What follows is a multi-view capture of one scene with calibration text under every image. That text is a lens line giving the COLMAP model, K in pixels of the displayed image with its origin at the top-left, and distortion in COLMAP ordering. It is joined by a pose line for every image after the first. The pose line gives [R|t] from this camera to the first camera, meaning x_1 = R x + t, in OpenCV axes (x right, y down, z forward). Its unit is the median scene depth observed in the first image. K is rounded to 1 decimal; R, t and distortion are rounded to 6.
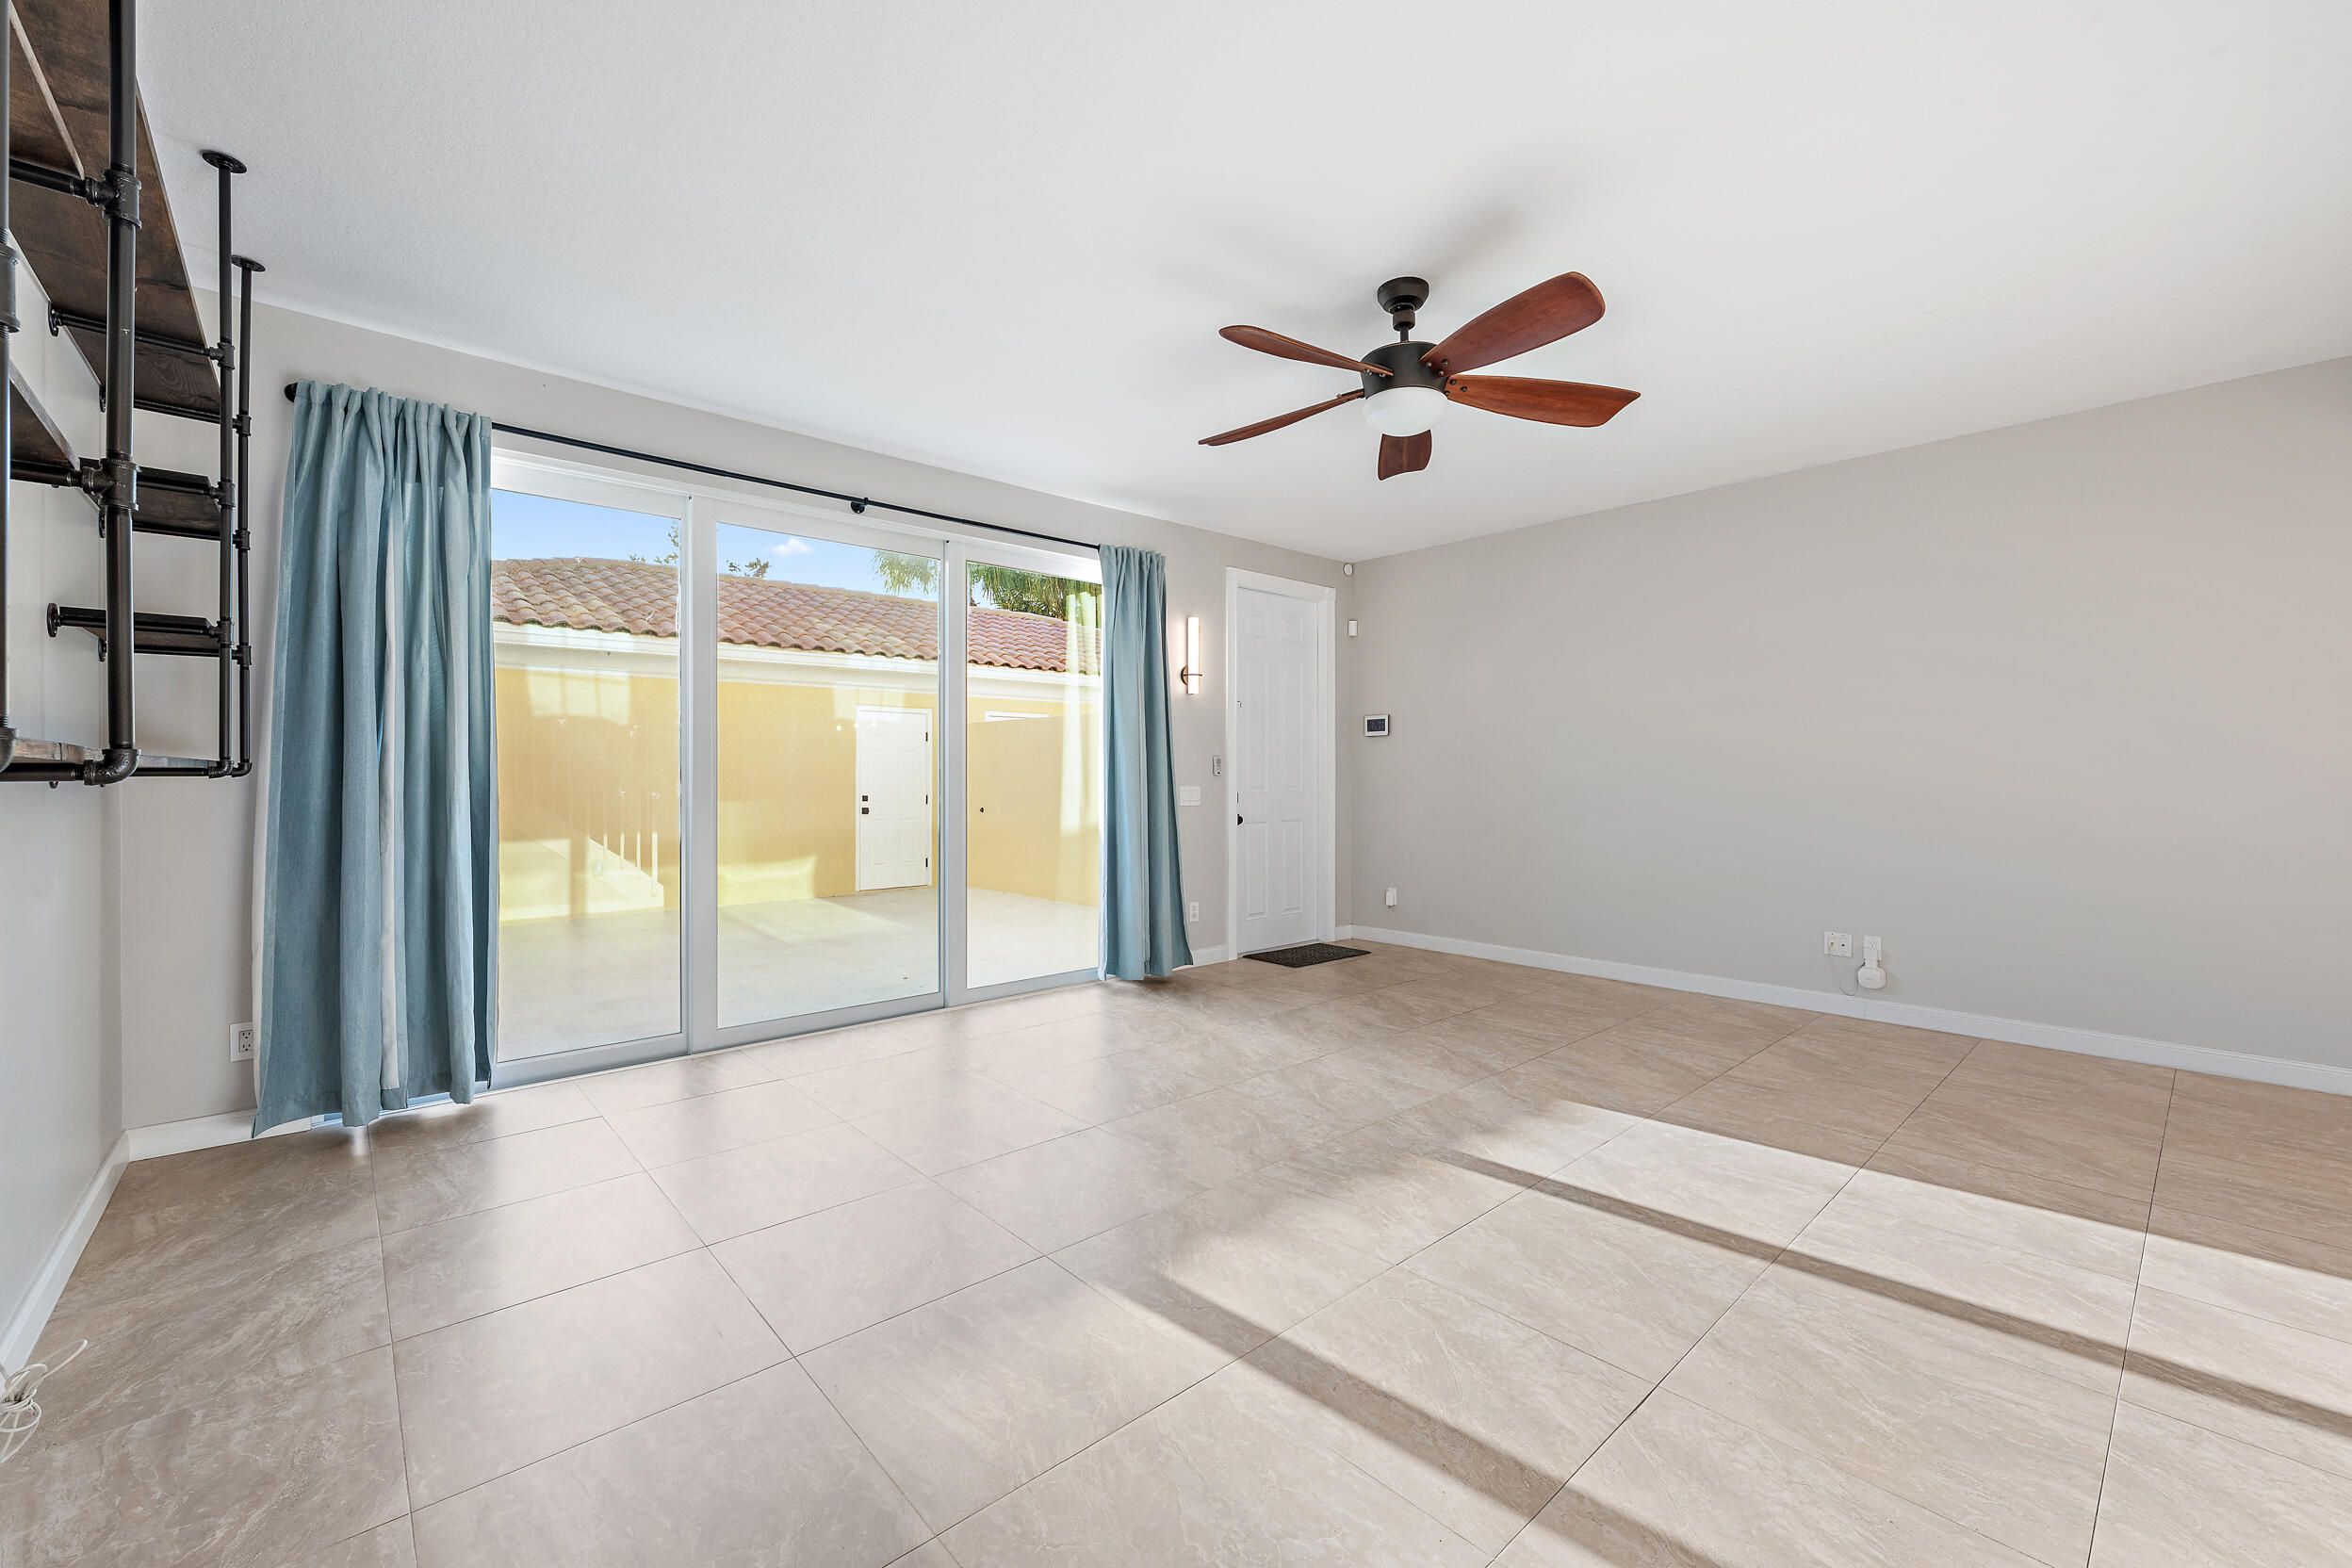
lens RADIAL K [[937.4, 0, 1177.0], [0, 937.4, 774.0], [0, 0, 1]] dist [-0.001313, 0.000207]
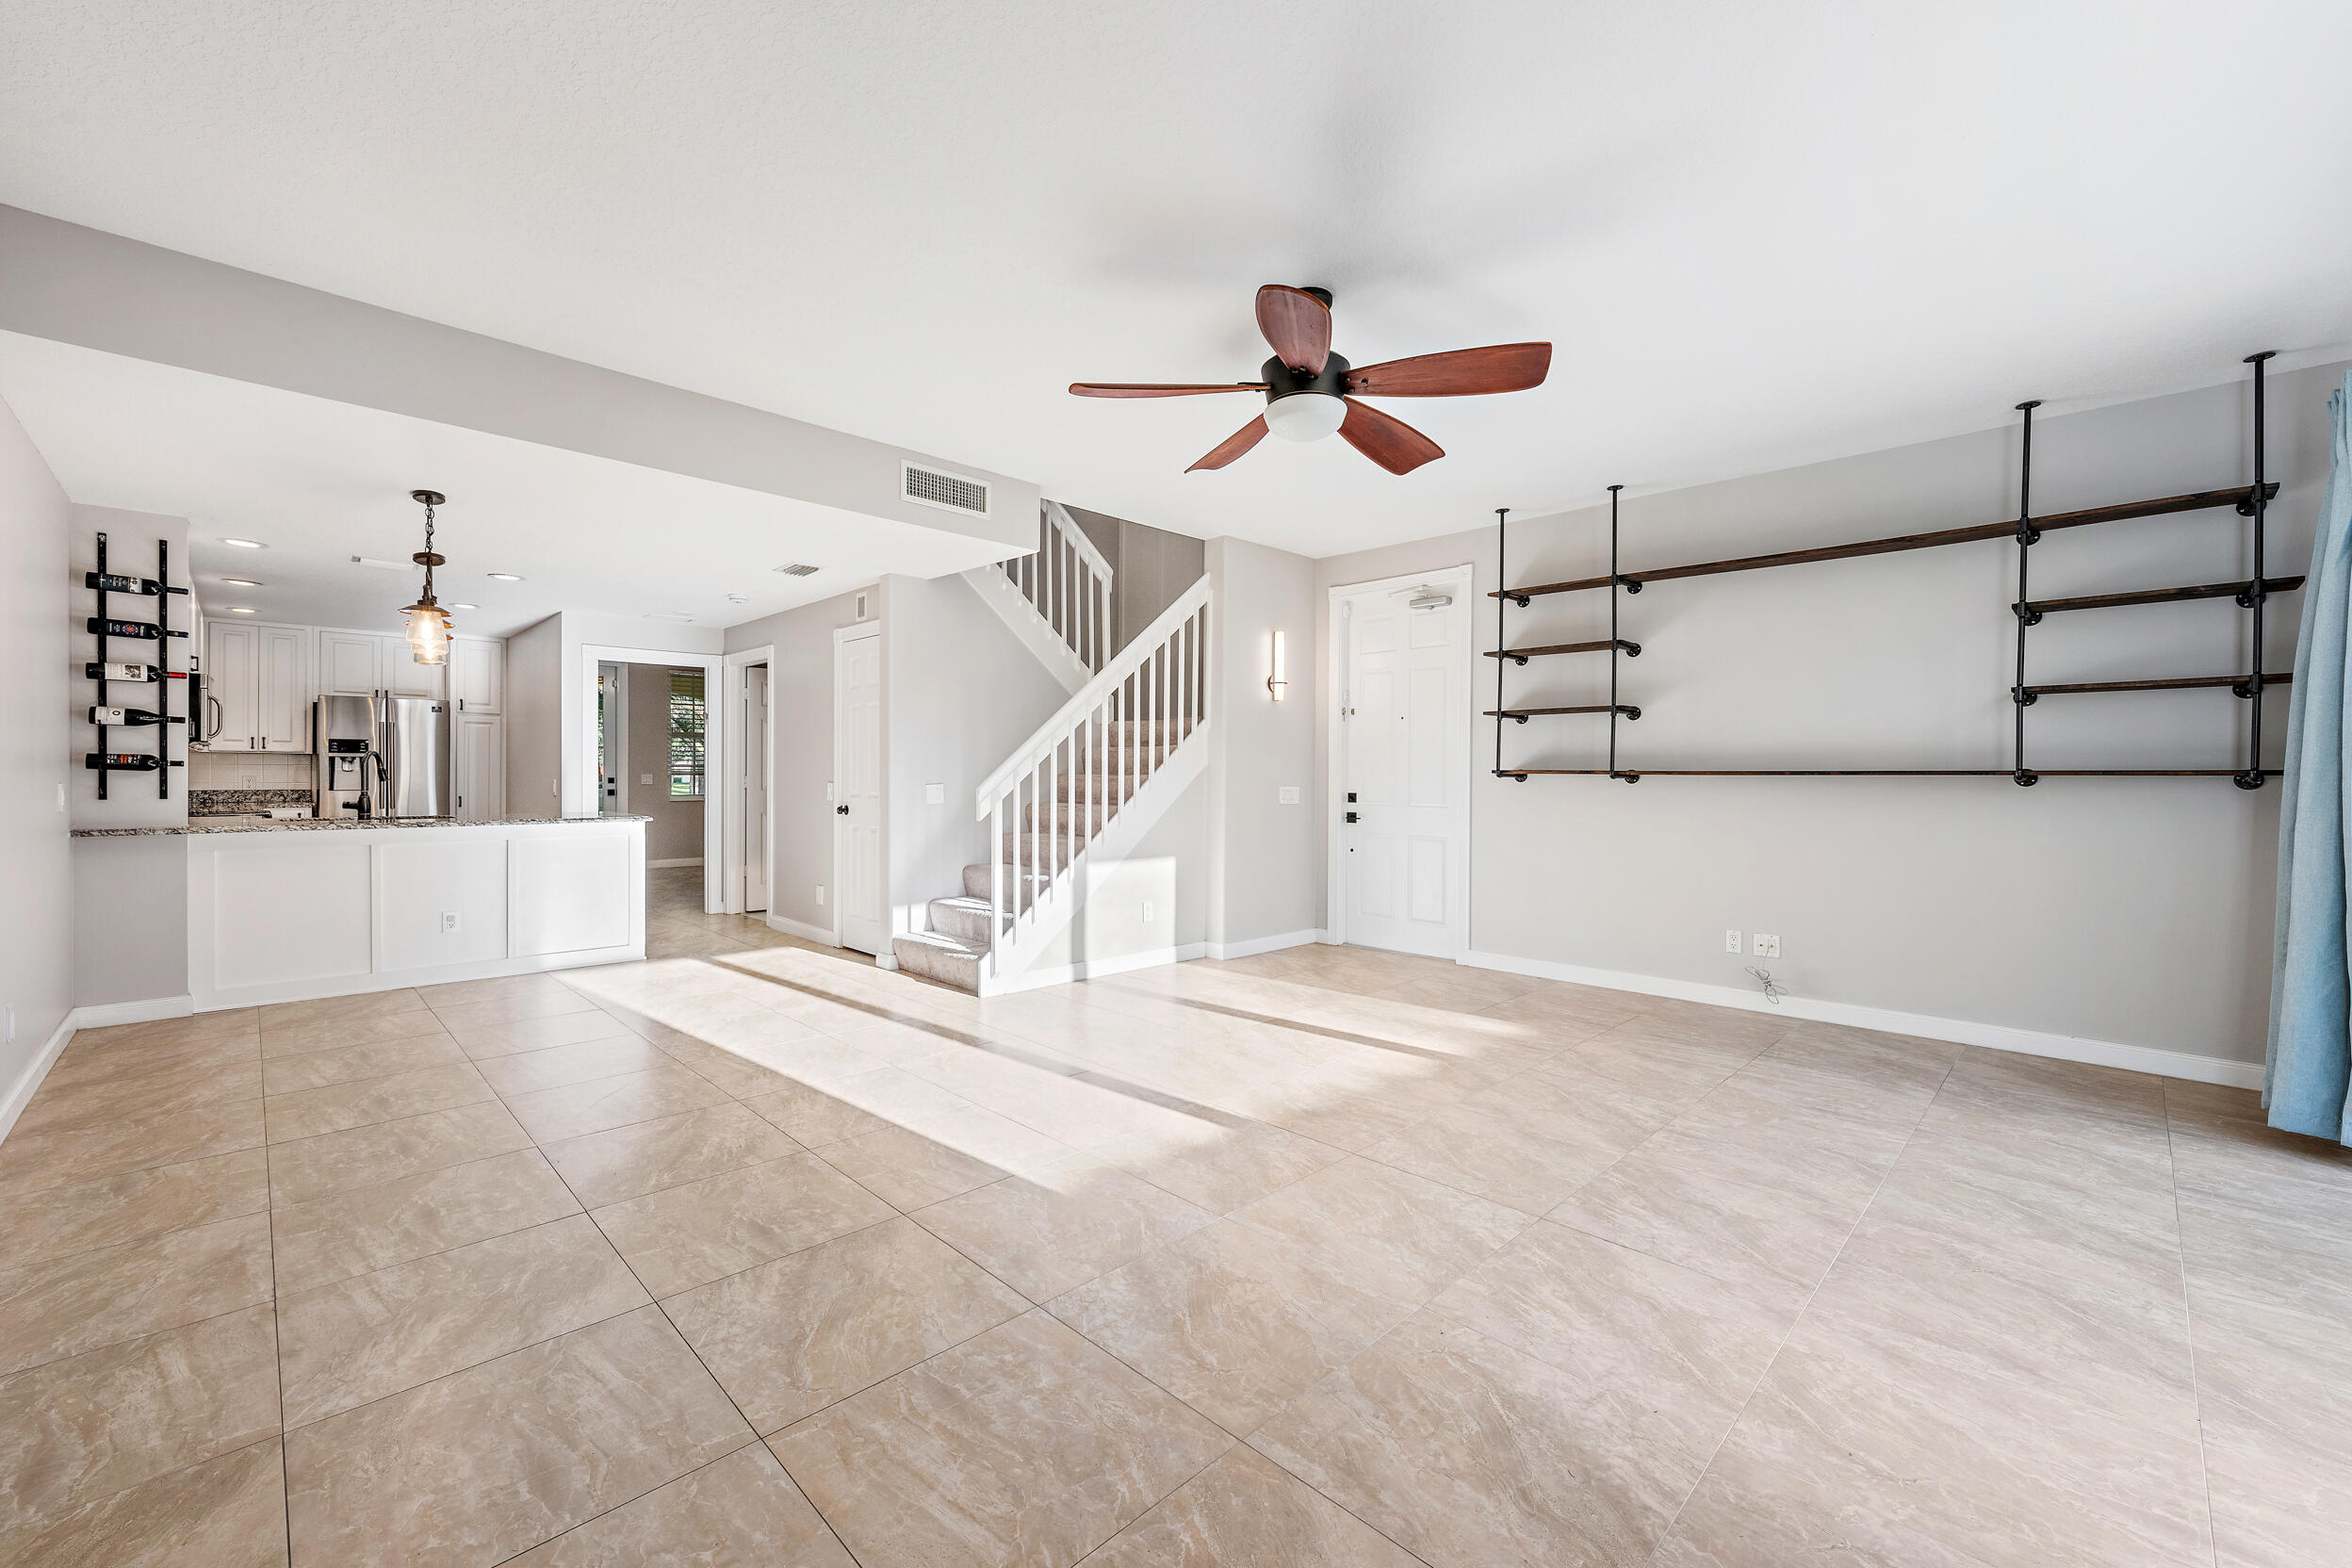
lens RADIAL K [[937.4, 0, 1196.5], [0, 937.4, 779.7], [0, 0, 1]] dist [-0.001313, 0.000207]
pose [[-0.997630, -0.005532, -0.068583, 0.426411], [-0.006014, 0.999959, 0.006822, 0.001009], [0.068543, 0.007218, -0.997622, 2.001433]]
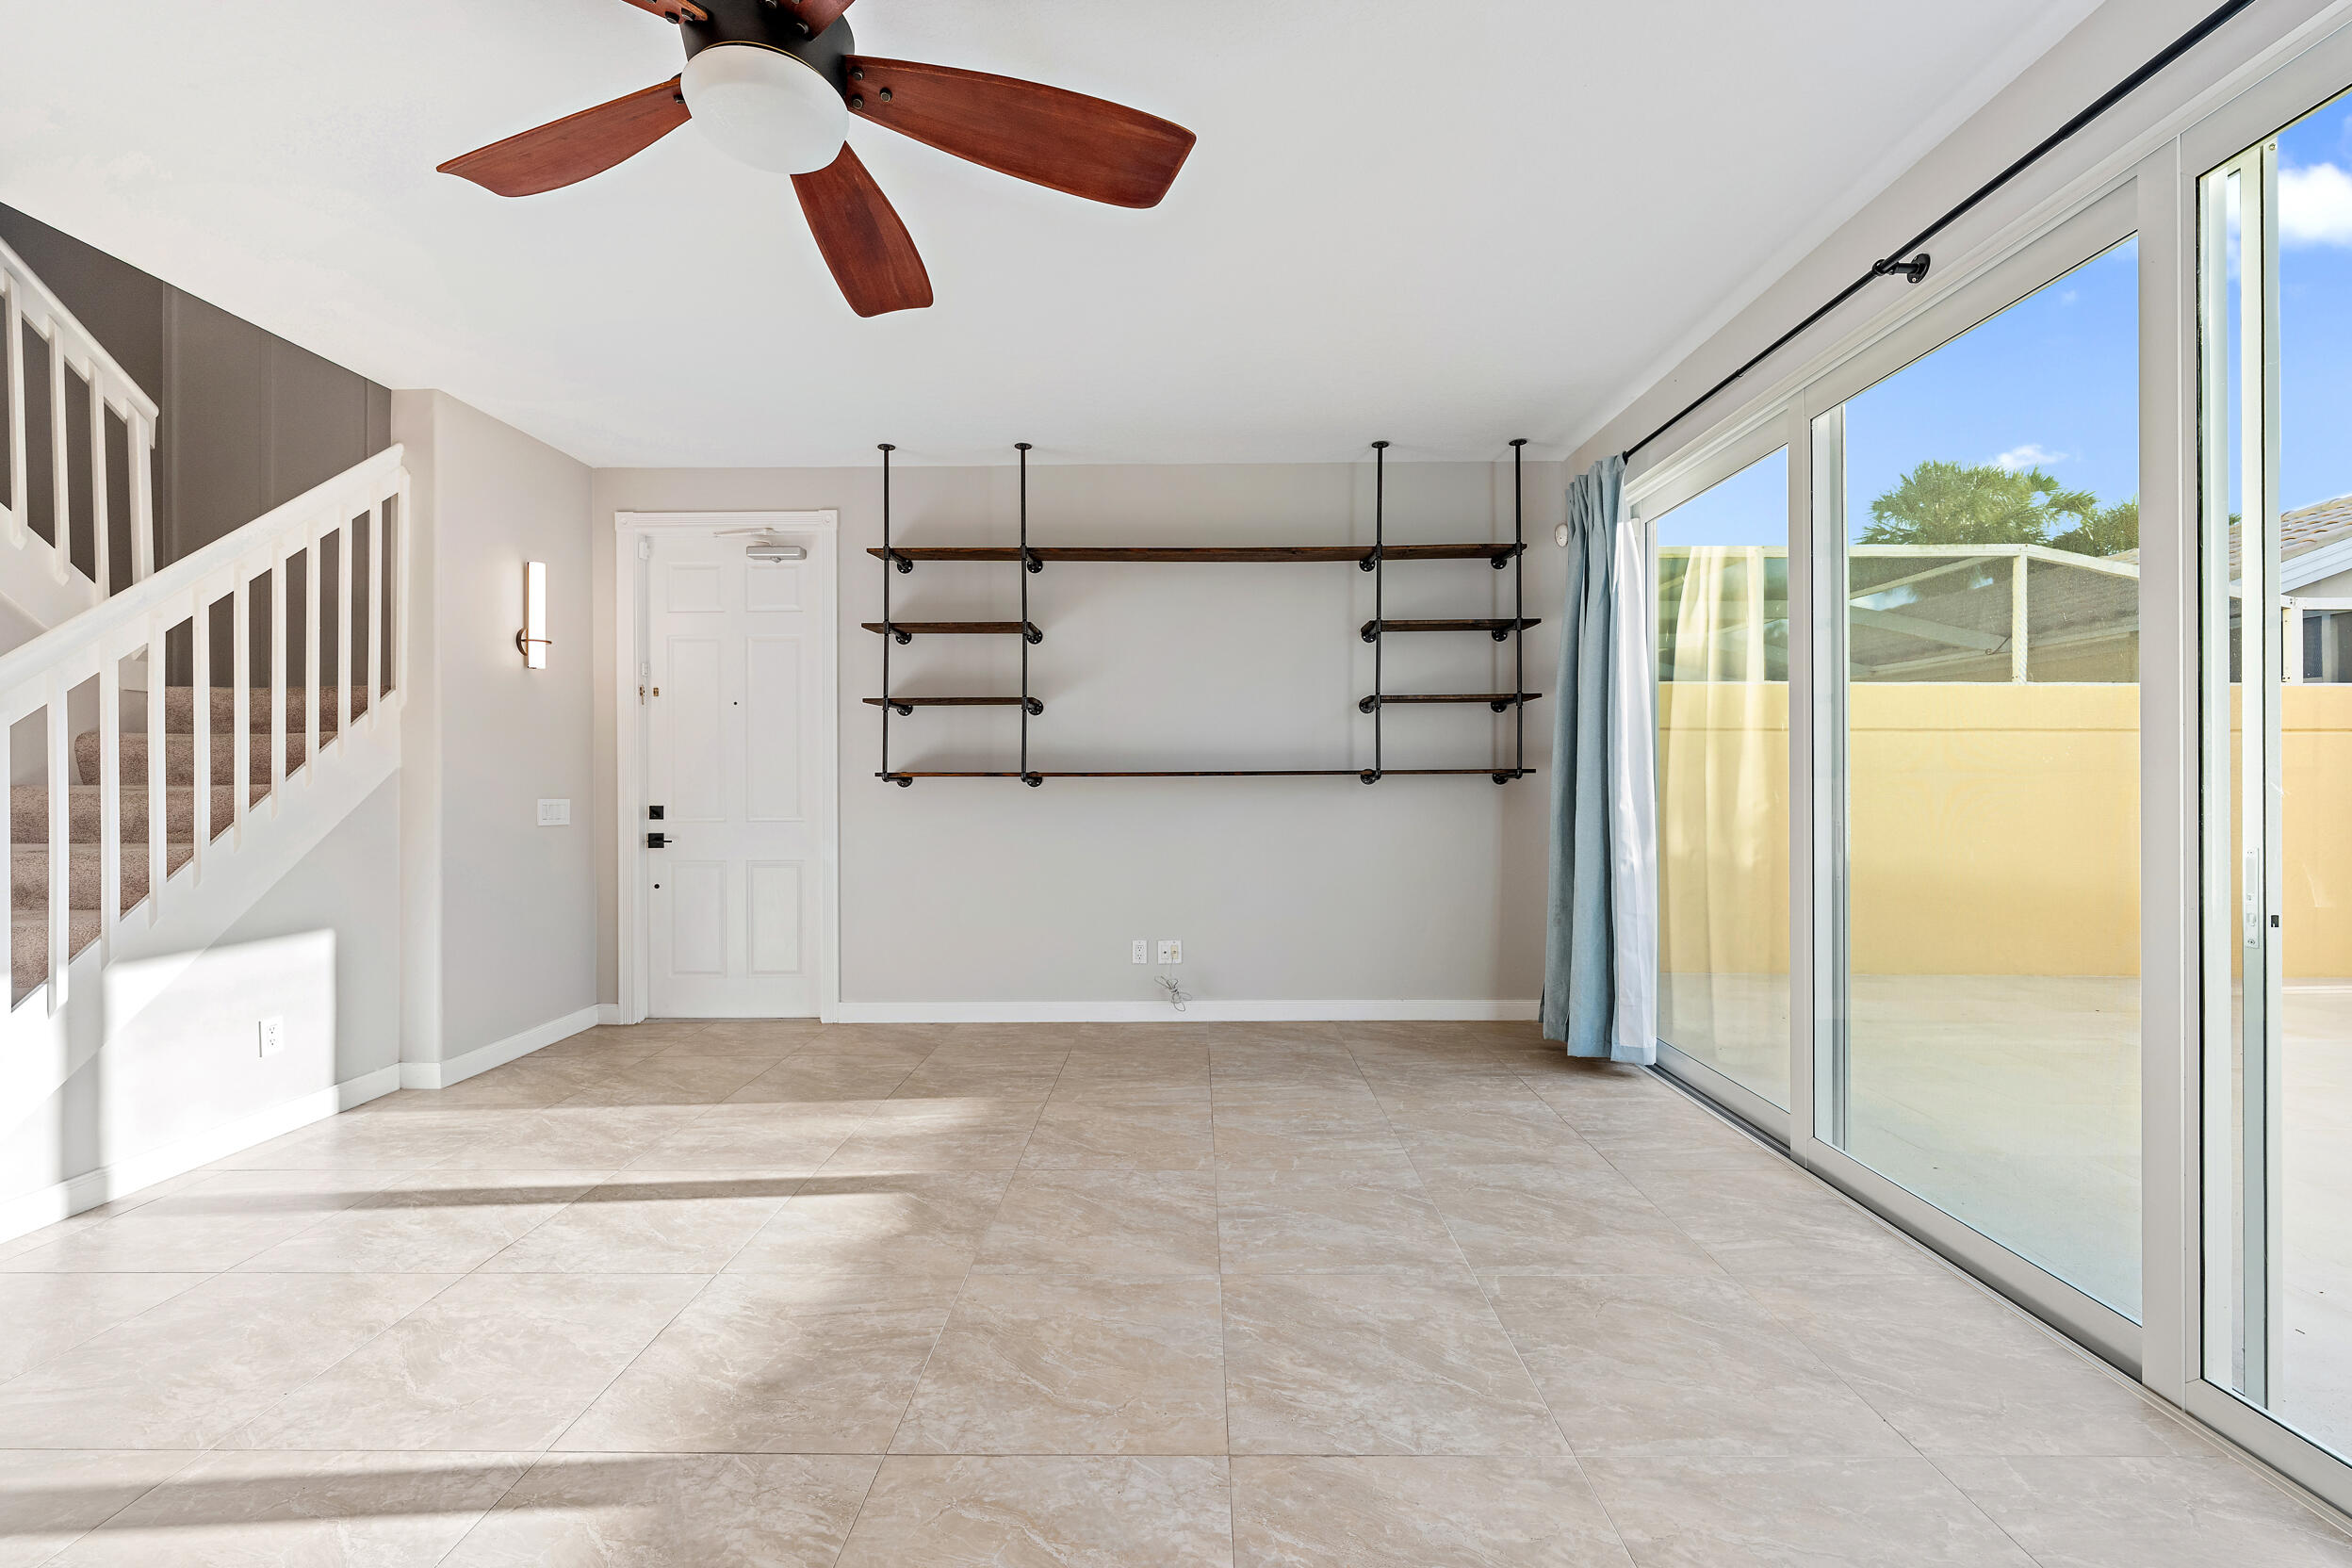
lens RADIAL K [[937.4, 0, 1172.4], [0, 937.4, 776.9], [0, 0, 1]] dist [-0.001313, 0.000207]
pose [[-0.674136, 0.001952, -0.738605, 0.485380], [0.003379, 0.999994, -0.000441, 0.000204], [0.738600, -0.002793, -0.674138, 1.534590]]
